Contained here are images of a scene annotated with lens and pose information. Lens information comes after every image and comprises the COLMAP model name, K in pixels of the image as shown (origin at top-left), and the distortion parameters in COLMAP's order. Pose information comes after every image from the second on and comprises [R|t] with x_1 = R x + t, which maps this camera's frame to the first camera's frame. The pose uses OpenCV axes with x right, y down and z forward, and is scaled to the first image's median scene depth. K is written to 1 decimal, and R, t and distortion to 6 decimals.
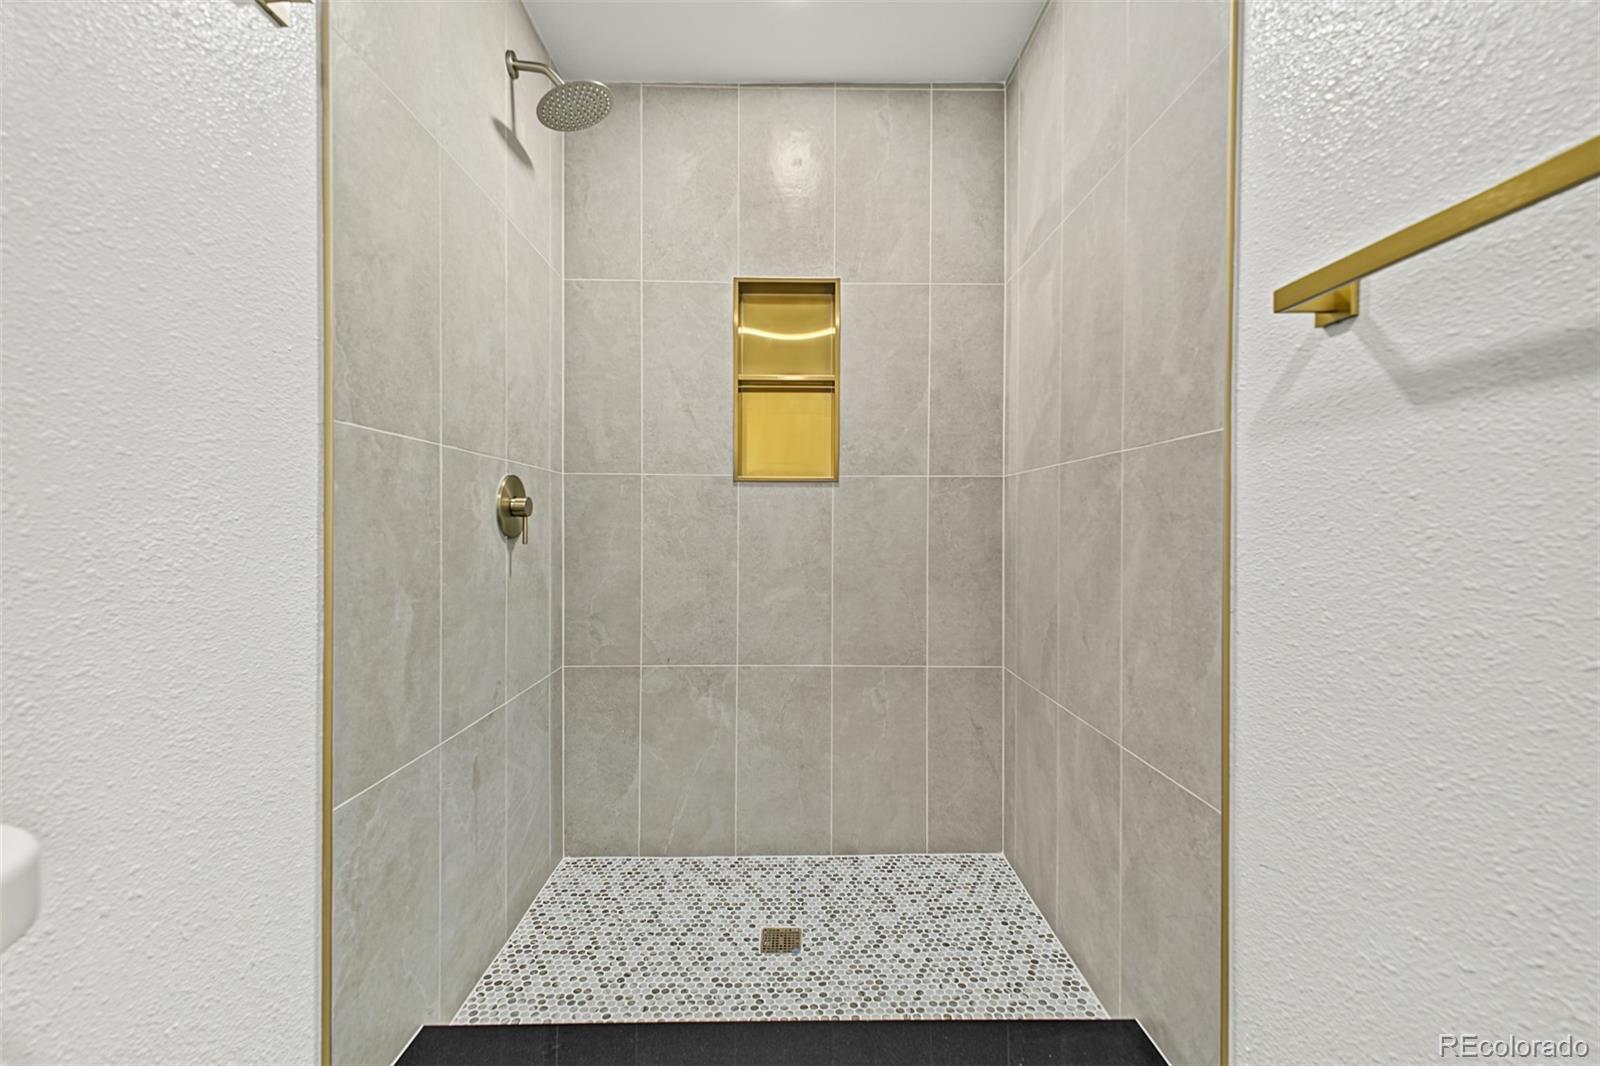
lens RADIAL K [[642.3, 0, 798.9], [0, 642.3, 524.2], [0, 0, 1]] dist [0.043714, -0.025156]
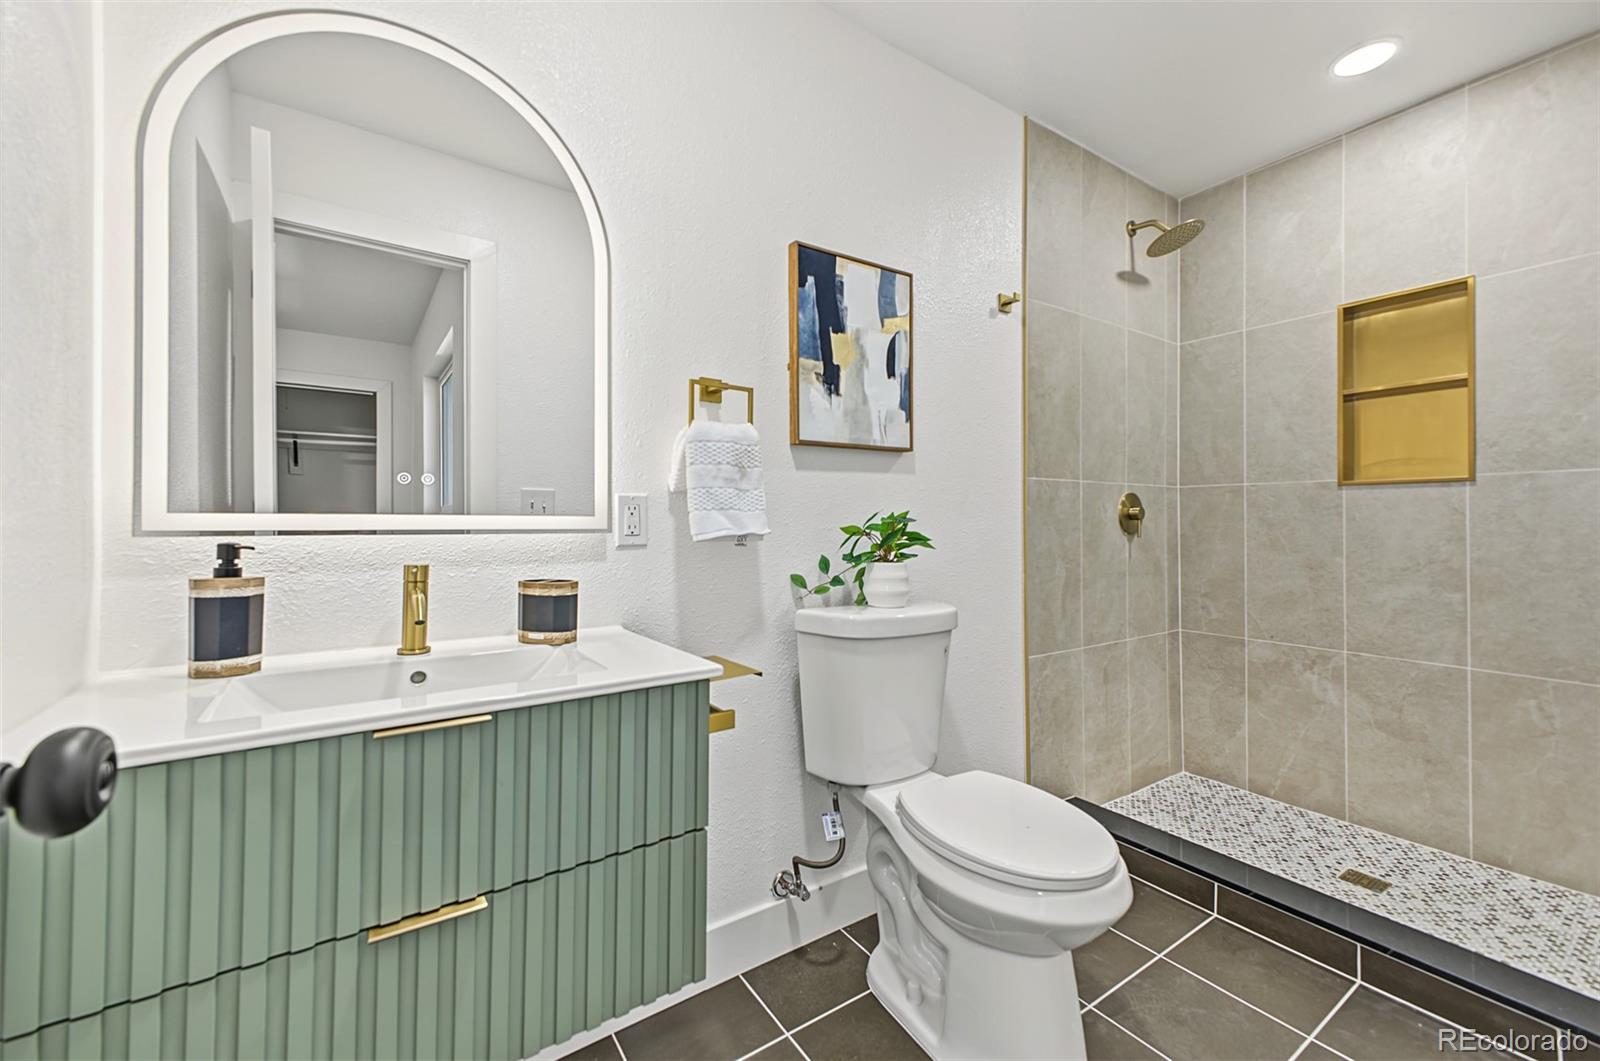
lens RADIAL K [[645.2, 0, 796.9], [0, 645.2, 521.4], [0, 0, 1]] dist [0.025842, -0.007209]
pose [[0.547995, -0.005084, -0.836466, 0.337024], [0.003161, 0.999987, -0.004007, -0.003552], [0.836476, -0.000448, 0.548004, -0.416198]]
